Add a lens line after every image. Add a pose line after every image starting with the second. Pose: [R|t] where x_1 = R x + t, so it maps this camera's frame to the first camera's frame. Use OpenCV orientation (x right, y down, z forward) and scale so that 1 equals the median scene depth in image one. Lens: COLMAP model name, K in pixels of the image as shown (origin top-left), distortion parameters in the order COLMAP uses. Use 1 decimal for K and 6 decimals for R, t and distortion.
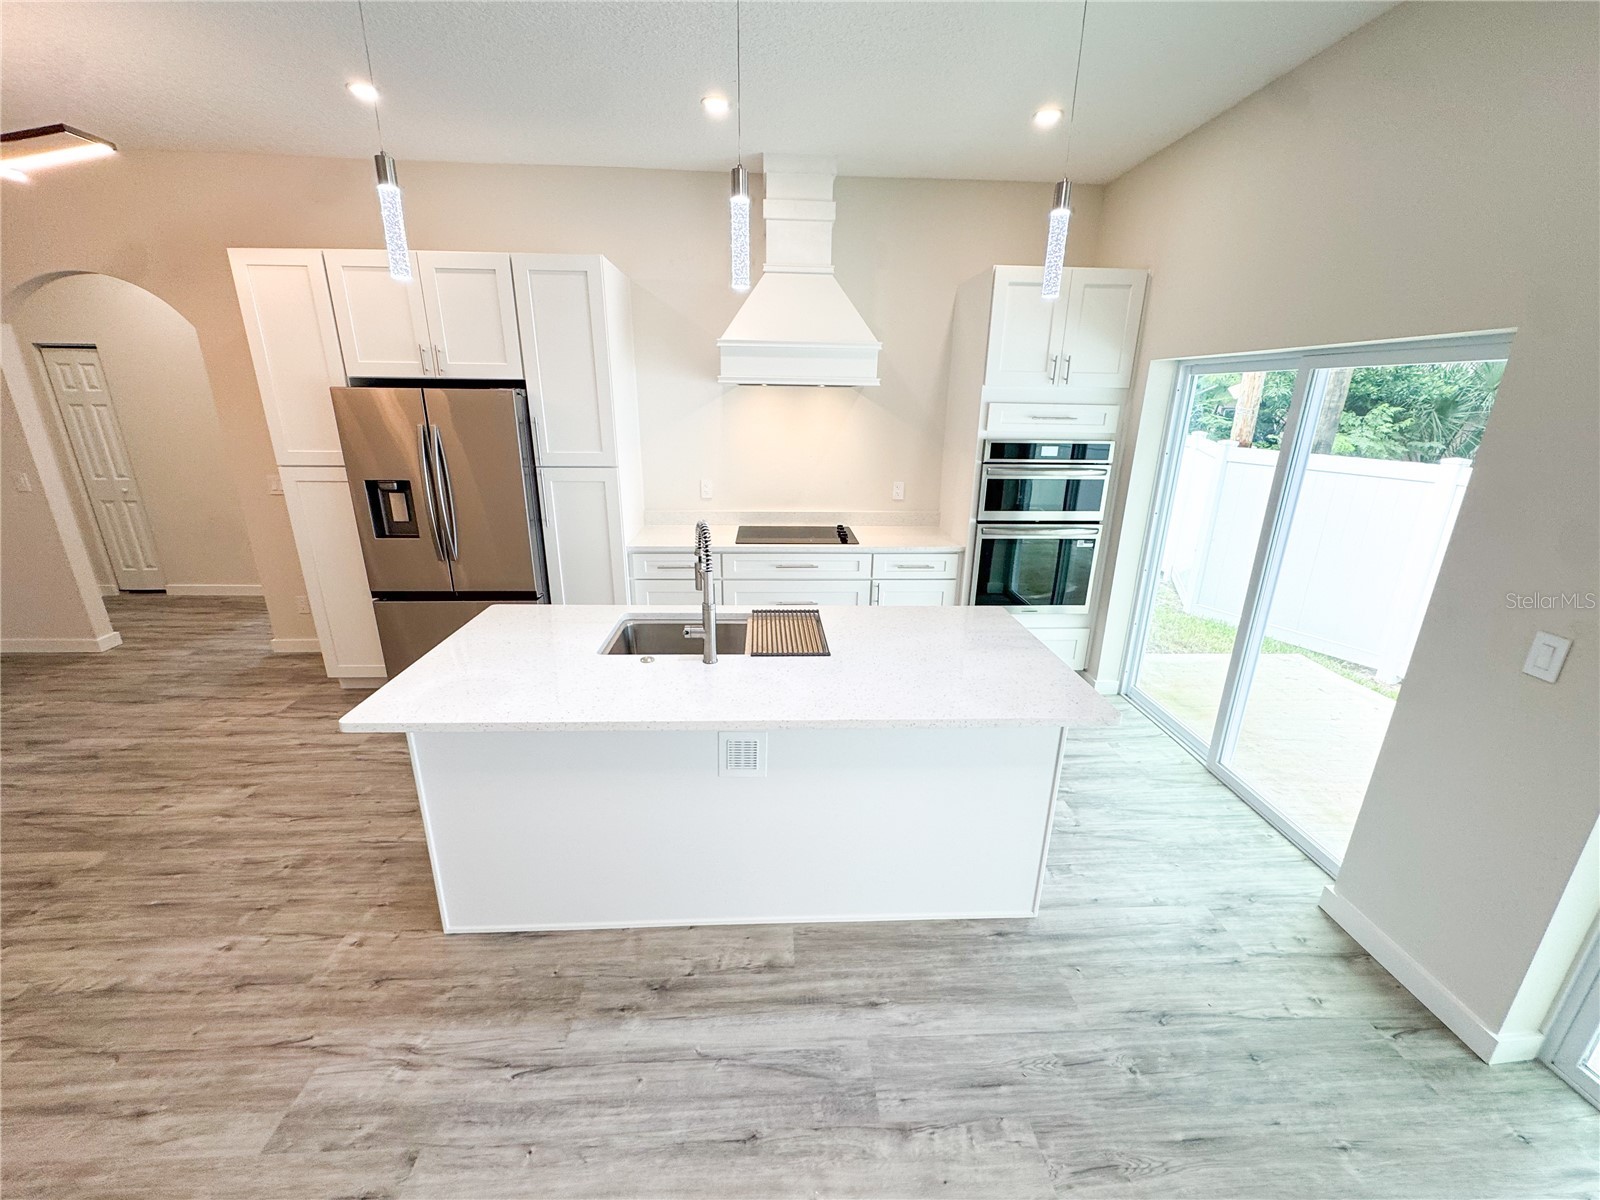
lens RADIAL K [[639.6, 0, 801.5], [0, 639.6, 600.0], [0, 0, 1]] dist [-0.004383, 0.000445]
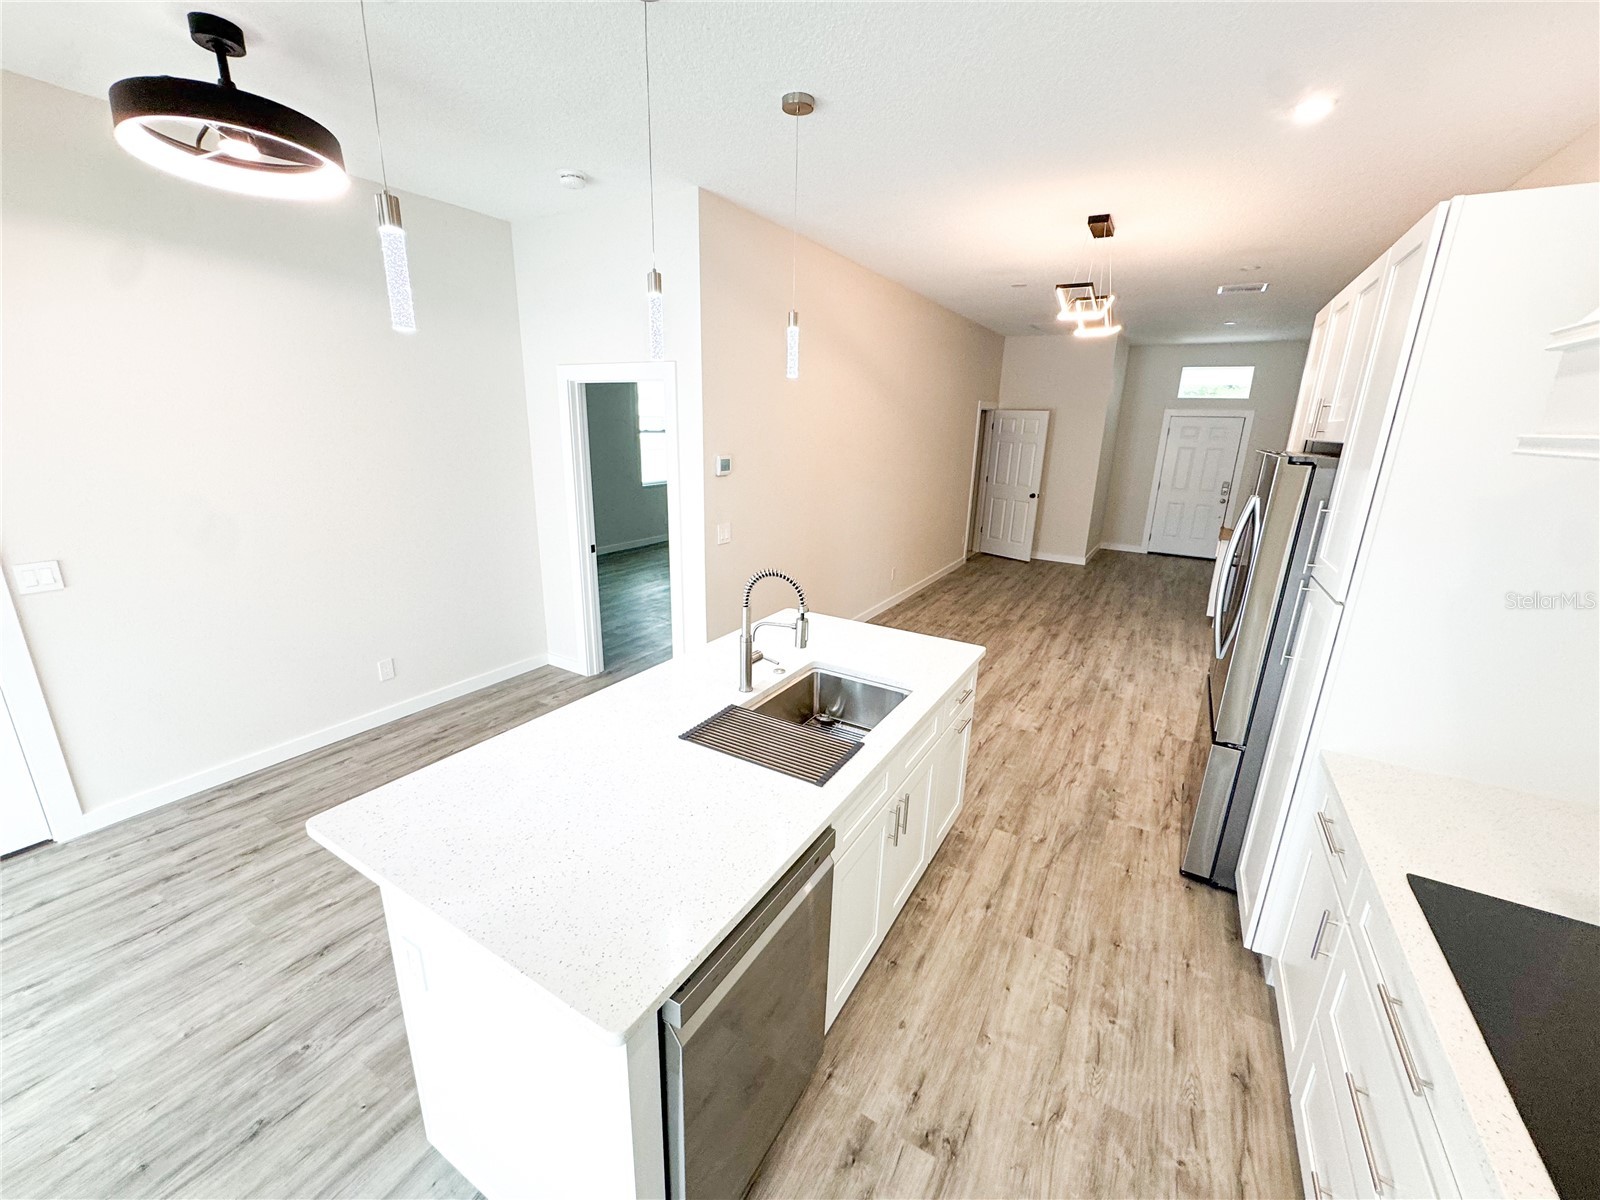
lens RADIAL K [[639.6, 0, 801.7], [0, 639.6, 604.9], [0, 0, 1]] dist [-0.004383, 0.000445]
pose [[-0.551158, 0.203145, -0.809294, 0.442543], [-0.288418, 0.863743, 0.413235, -0.341446], [0.782969, 0.461173, -0.417468, 1.003904]]
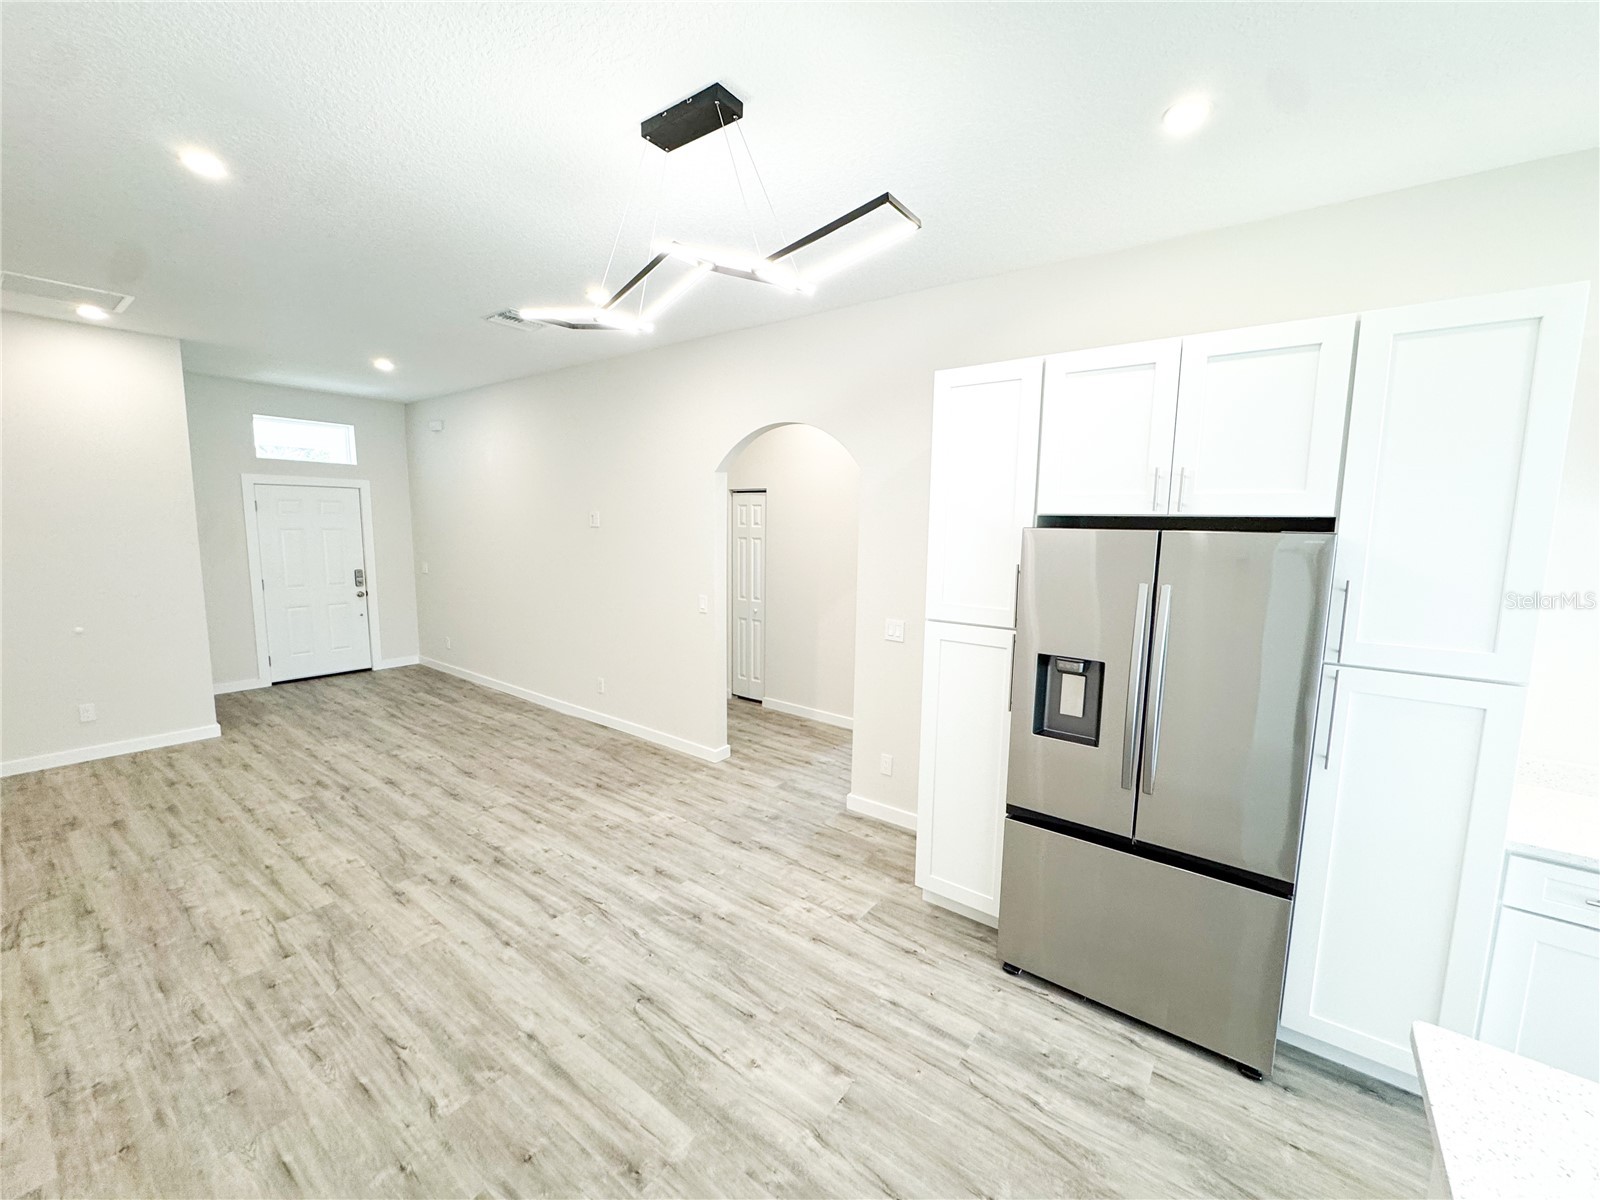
lens RADIAL K [[639.6, 0, 802.2], [0, 639.6, 601.6], [0, 0, 1]] dist [-0.004383, 0.000445]
pose [[0.765300, 0.079739, -0.638716, -0.469968], [-0.203676, 0.971309, -0.122781, -0.111291], [0.610600, 0.224056, 0.759583, 0.309780]]
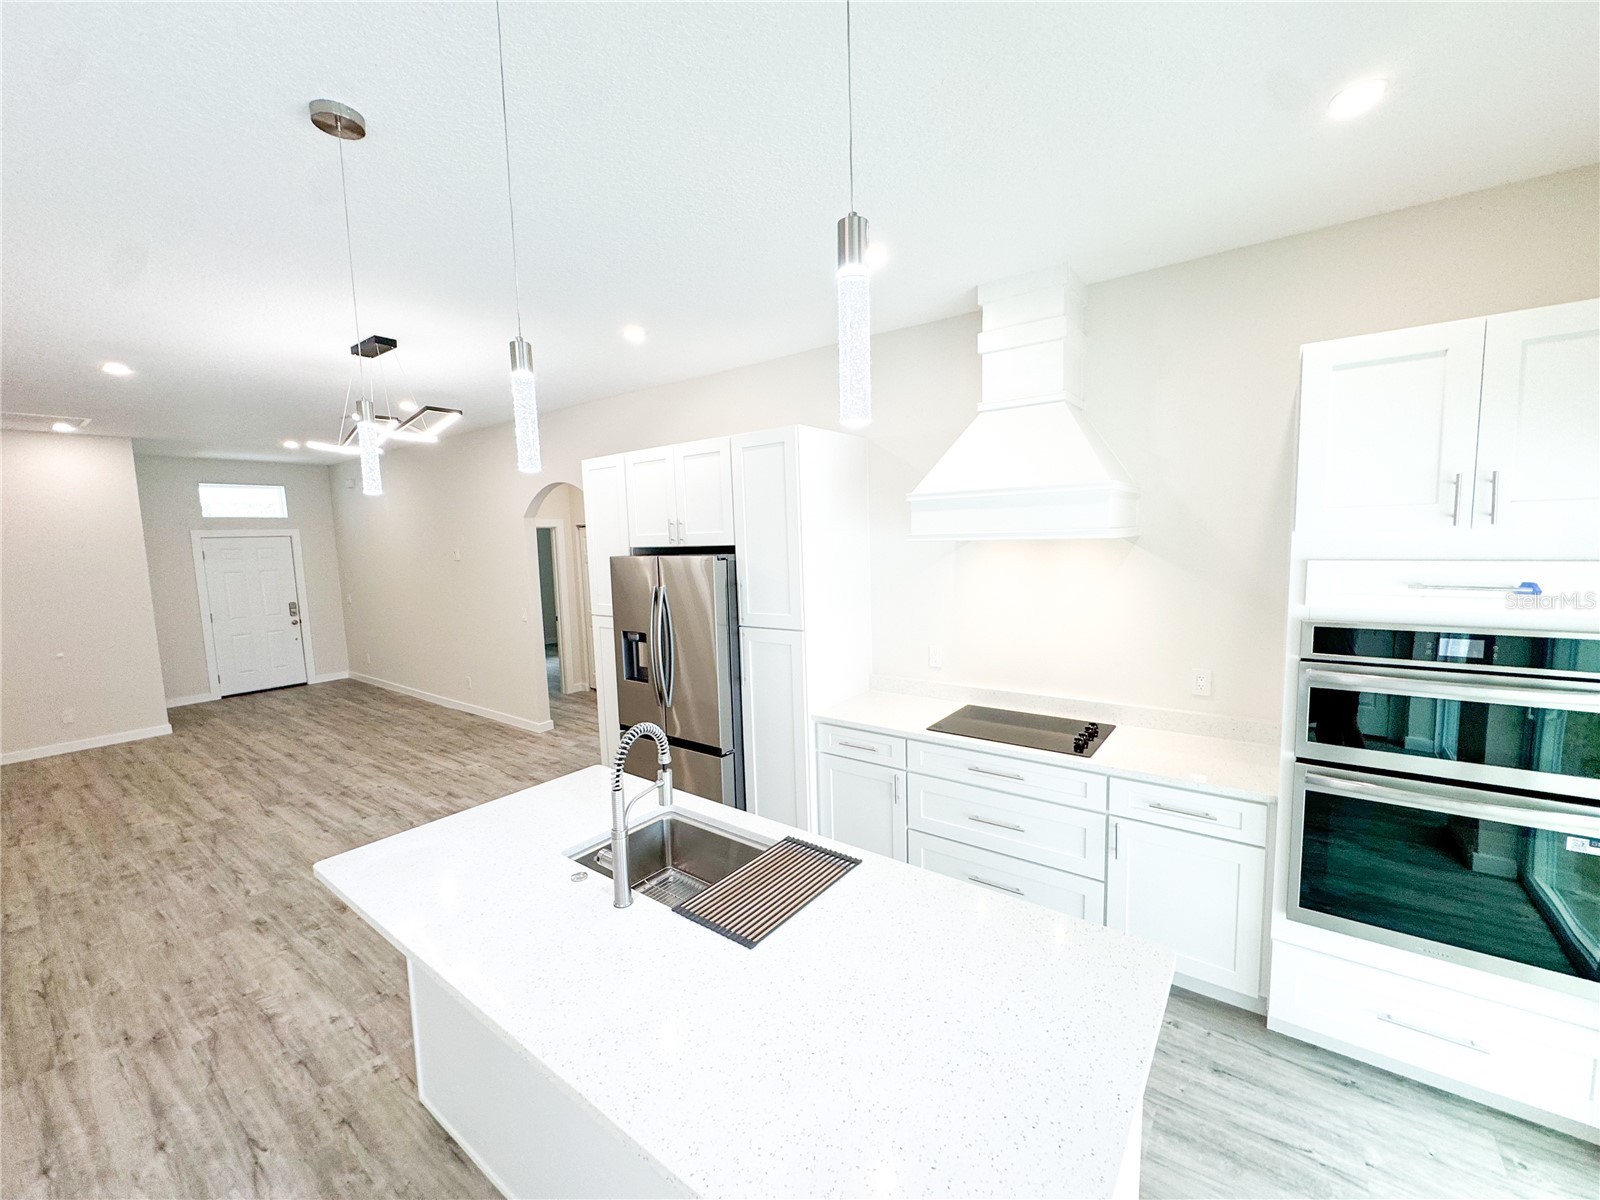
lens RADIAL K [[639.6, 0, 802.5], [0, 639.6, 600.1], [0, 0, 1]] dist [-0.004383, 0.000445]
pose [[0.769002, 0.027956, -0.638635, 0.360306], [-0.157037, 0.976690, -0.146340, -0.130805], [0.619657, 0.212825, 0.755467, 0.318338]]
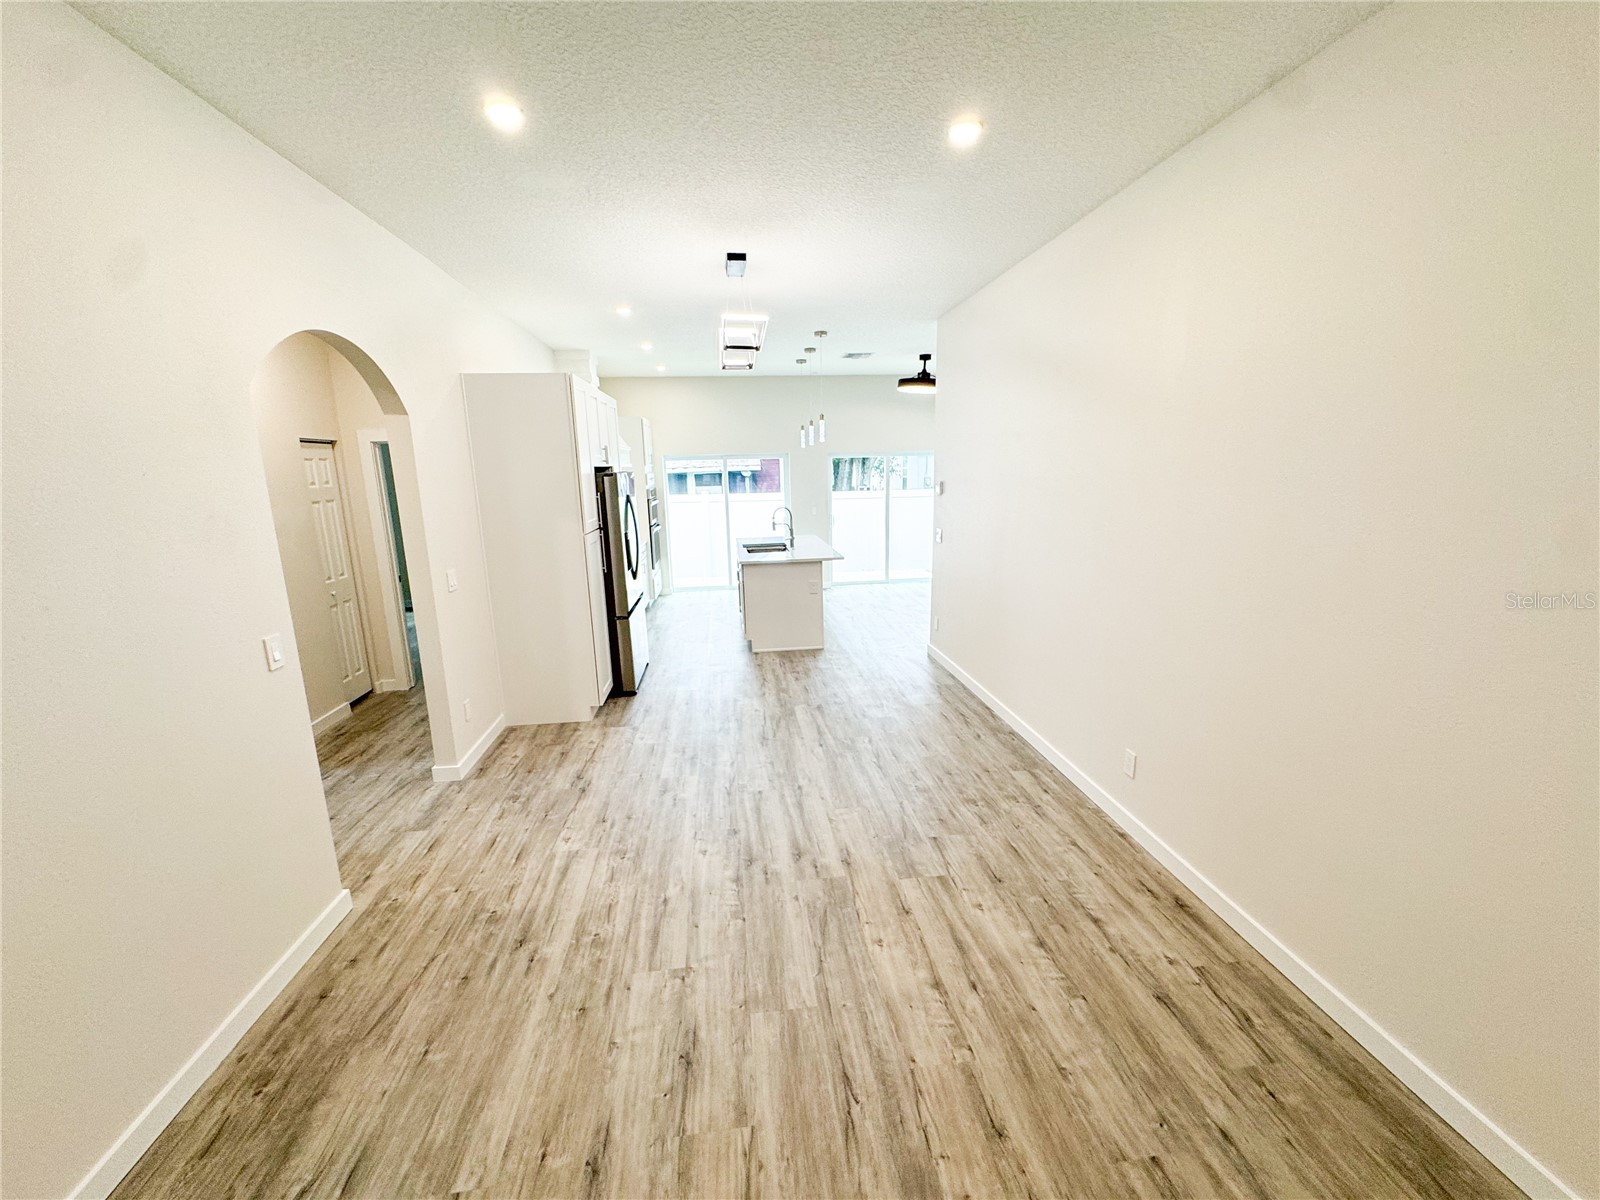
lens RADIAL K [[639.6, 0, 798.6], [0, 639.6, 602.9], [0, 0, 1]] dist [-0.004383, 0.000445]
pose [[-0.060149, -0.222956, 0.972971, -2.361243], [0.325281, 0.917151, 0.230273, -0.268145], [-0.943703, 0.330339, 0.017358, 0.696207]]
